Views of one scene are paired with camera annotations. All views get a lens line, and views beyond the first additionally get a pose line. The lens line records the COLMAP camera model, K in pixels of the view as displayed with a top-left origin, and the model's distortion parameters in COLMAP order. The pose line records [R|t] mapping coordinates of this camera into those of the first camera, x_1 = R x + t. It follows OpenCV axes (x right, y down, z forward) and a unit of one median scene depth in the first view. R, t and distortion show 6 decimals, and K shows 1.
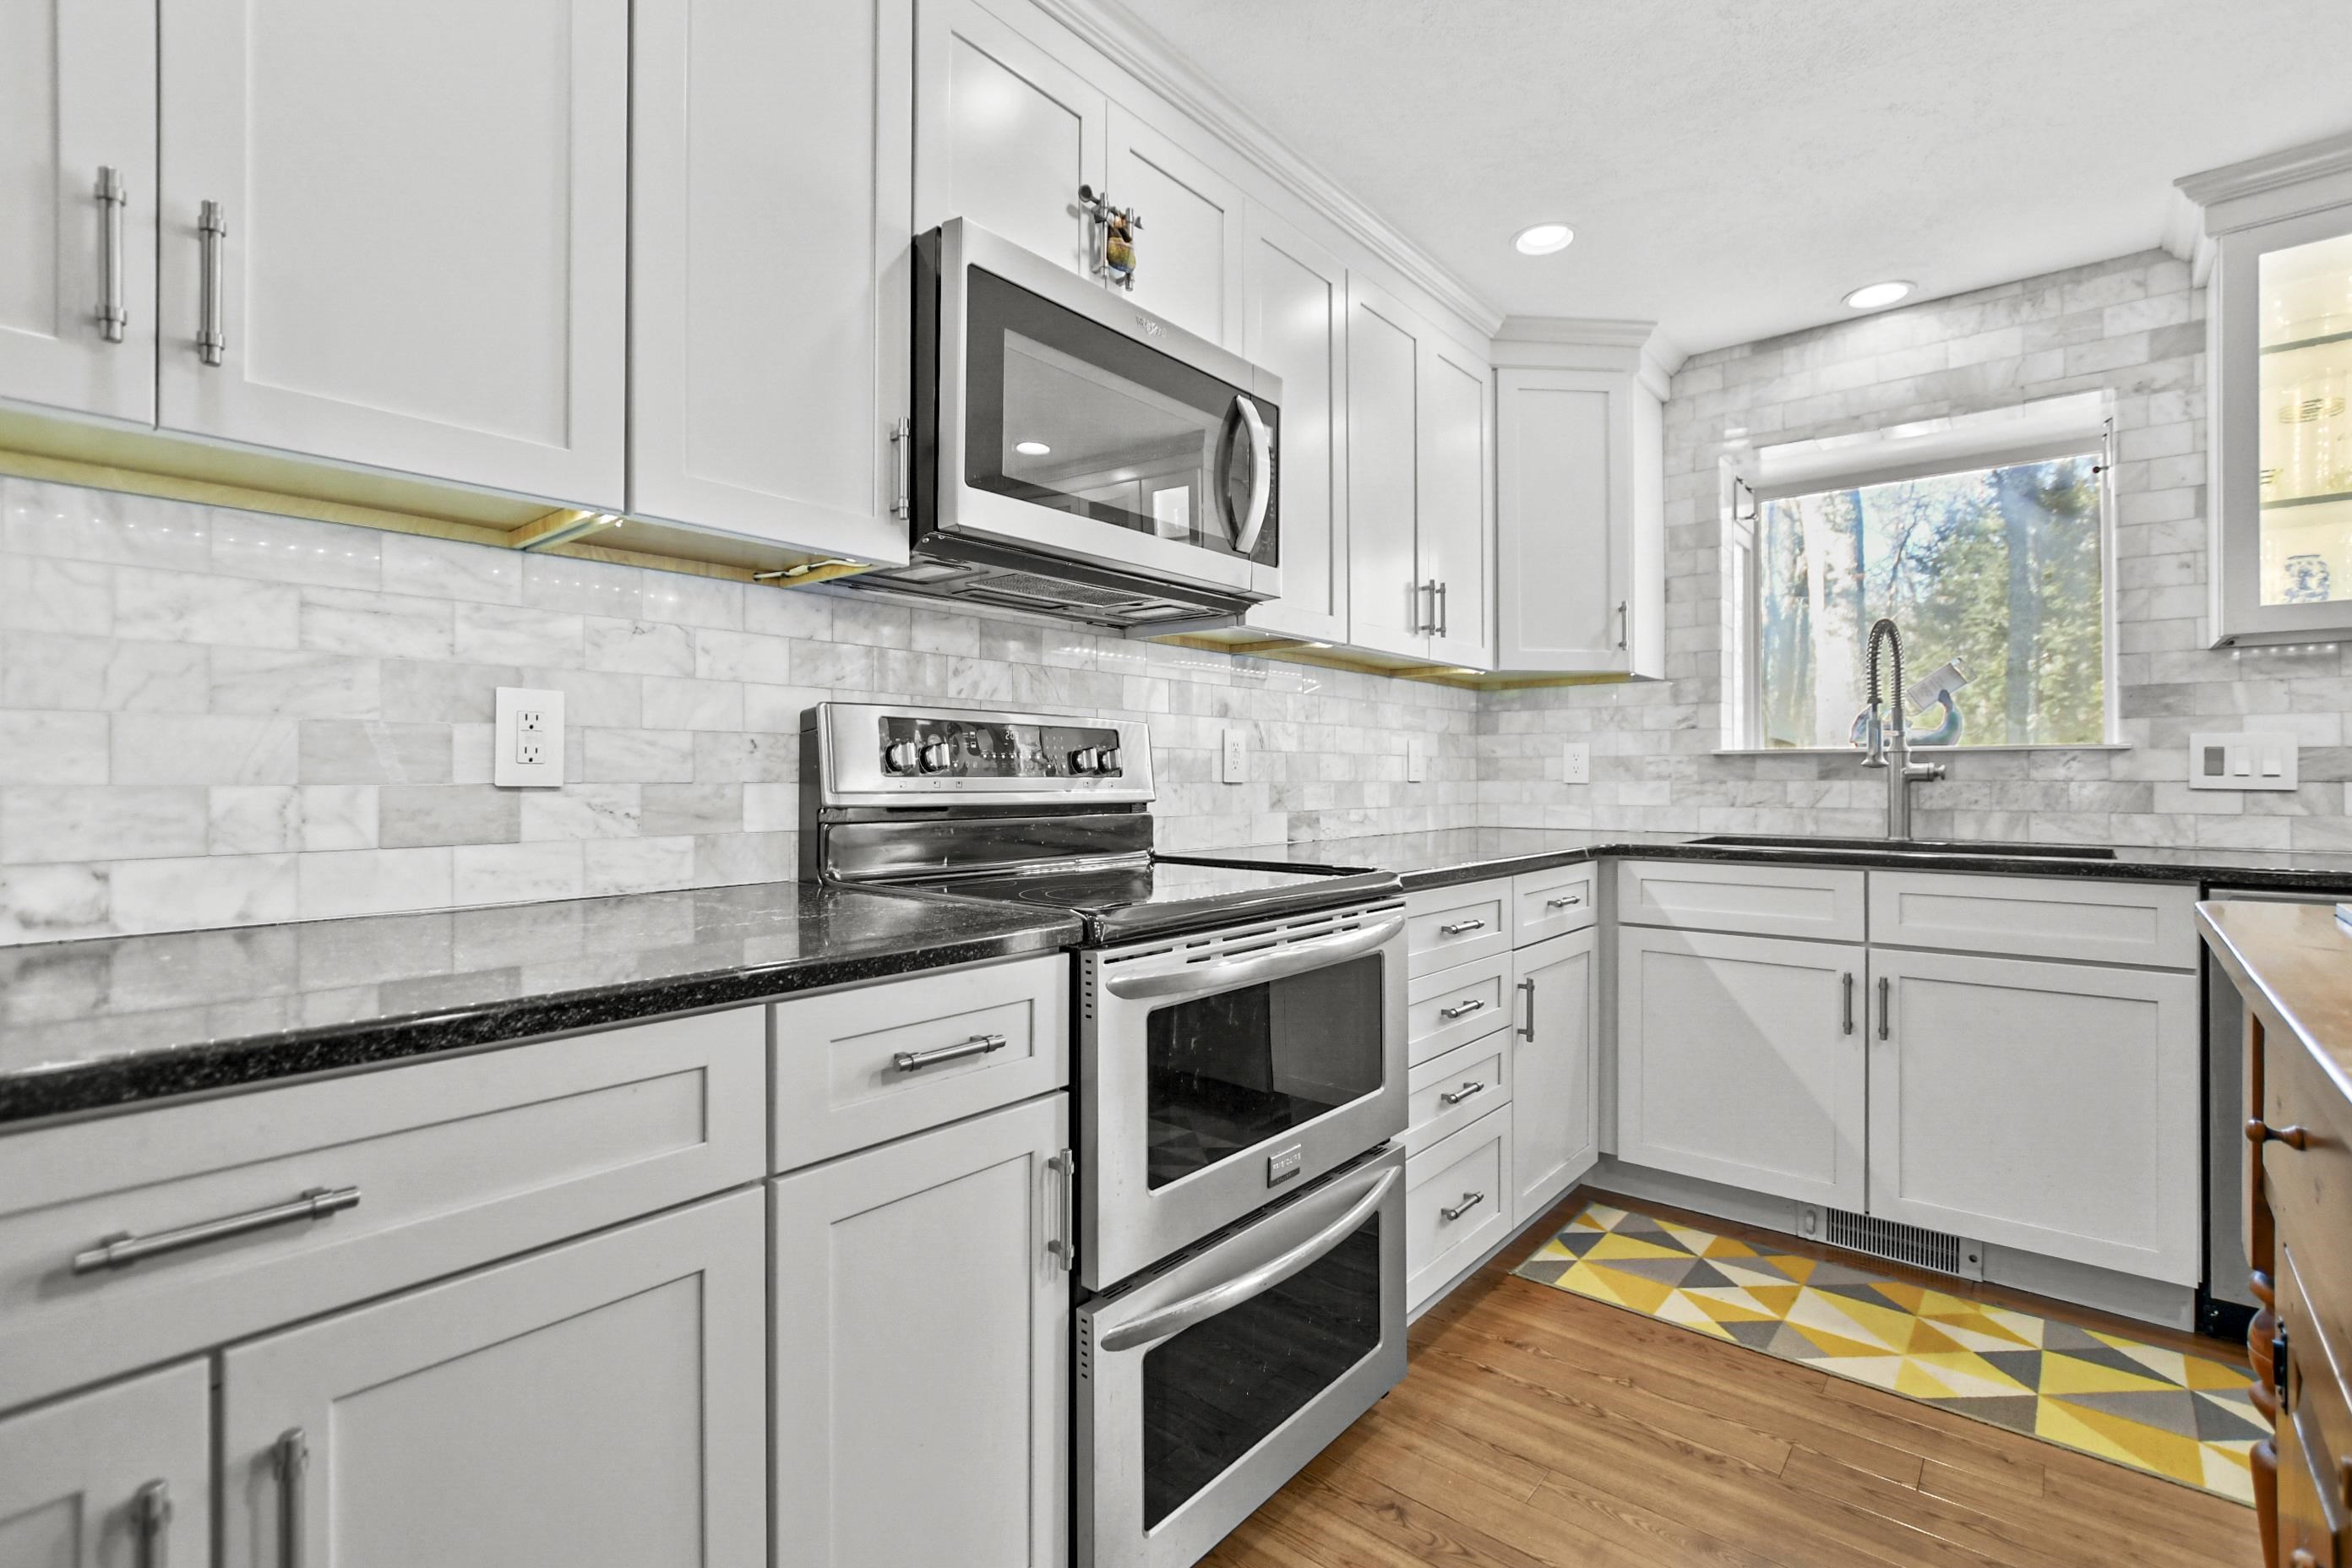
lens RADIAL K [[1060.7, 0, 1169.0], [0, 1060.7, 772.5], [0, 0, 1]] dist [-0.007014, 0.000522]
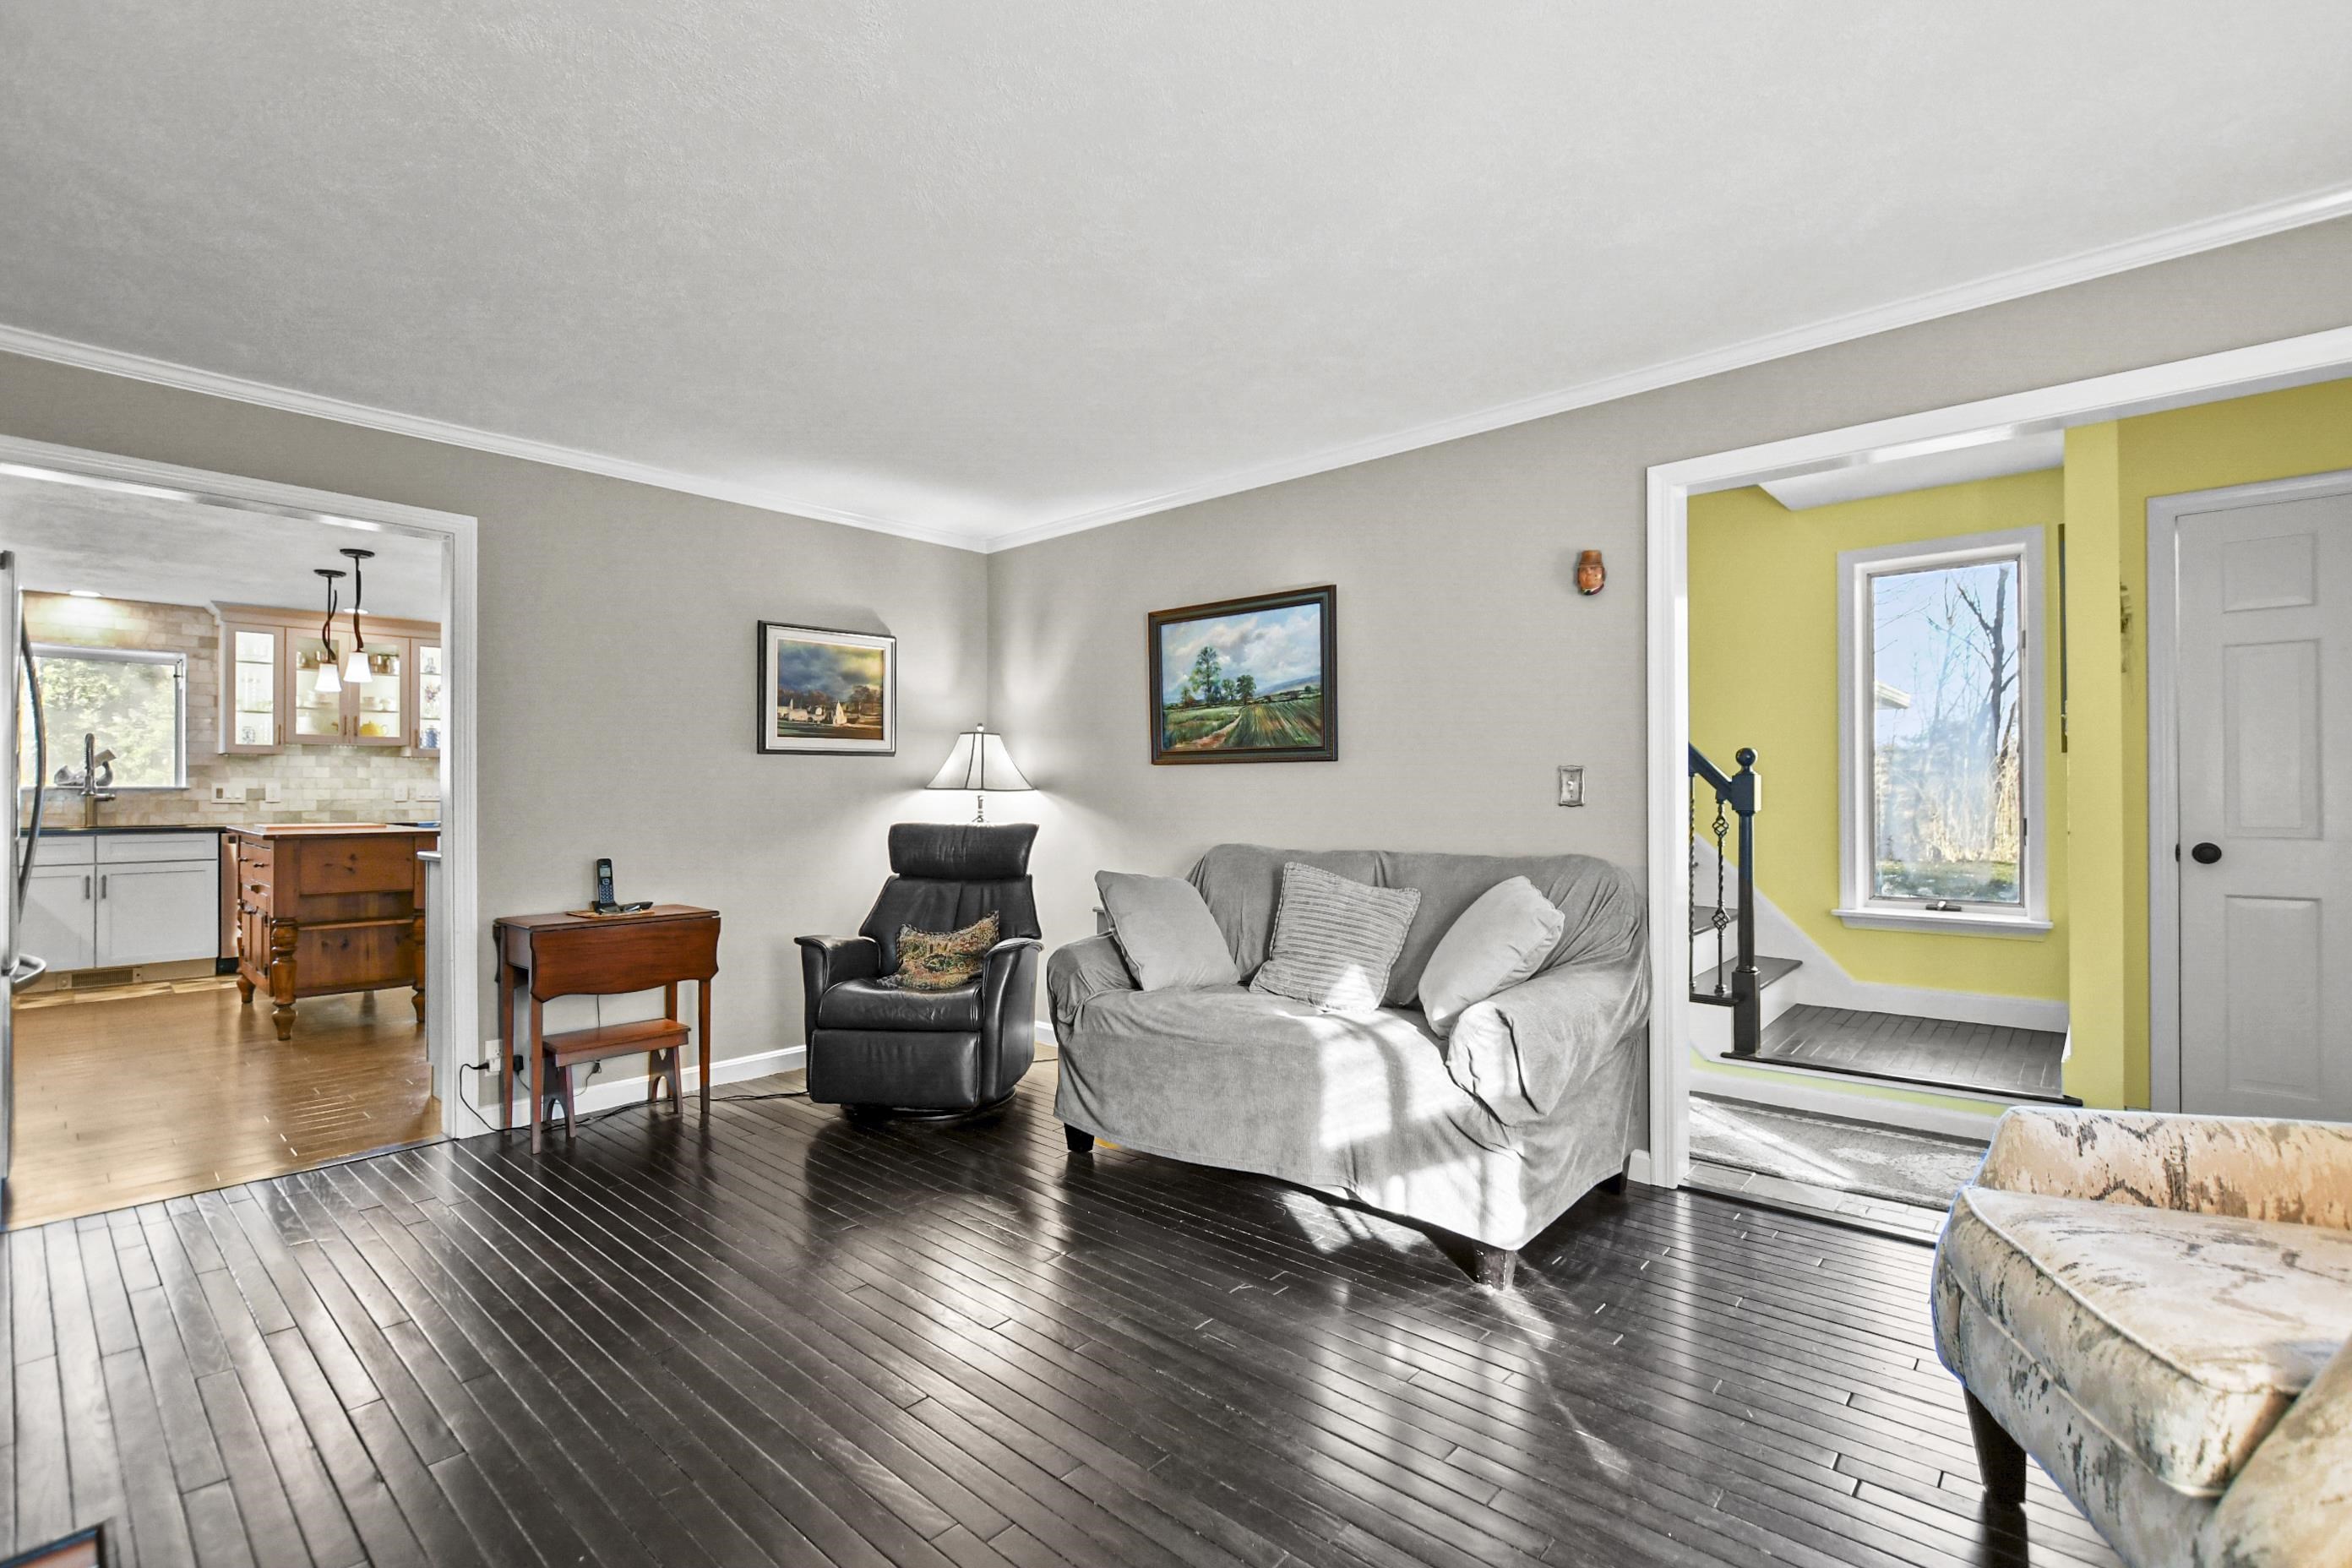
lens RADIAL K [[1060.7, 0, 1163.9], [0, 1060.7, 788.0], [0, 0, 1]] dist [-0.007014, 0.000522]
pose [[0.018397, 0.010042, 0.999780, -1.786227], [-0.000526, 0.999950, -0.010034, 0.002194], [-0.999831, -0.000341, 0.018401, -1.583154]]
